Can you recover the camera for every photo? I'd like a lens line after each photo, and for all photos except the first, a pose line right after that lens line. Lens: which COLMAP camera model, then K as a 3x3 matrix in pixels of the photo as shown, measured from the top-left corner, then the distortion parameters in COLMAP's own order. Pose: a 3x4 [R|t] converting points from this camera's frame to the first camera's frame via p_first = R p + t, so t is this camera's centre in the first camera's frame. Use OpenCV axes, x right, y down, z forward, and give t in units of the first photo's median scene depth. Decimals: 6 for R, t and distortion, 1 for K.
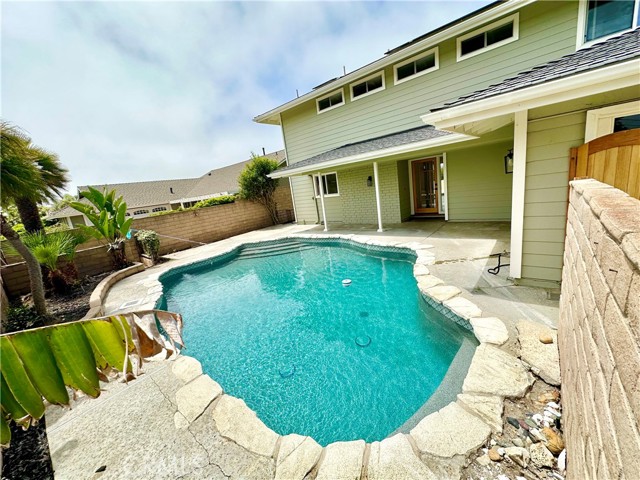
lens RADIAL K [[253.8, 0, 320.0], [0, 253.8, 240.0], [0, 0, 1]] dist [-0.001371, -0.000086]
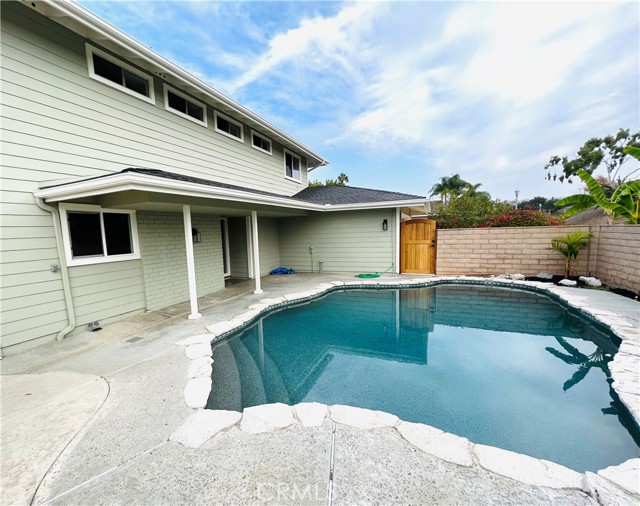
lens RADIAL K [[266.8, 0, 320.0], [0, 266.8, 253.0], [0, 0, 1]] dist [-0.000522, -0.000108]
pose [[-0.276658, 0.051213, 0.959603, -0.581837], [0.275366, 0.960929, 0.028106, -0.112279], [-0.920670, 0.272017, -0.279951, 0.901775]]
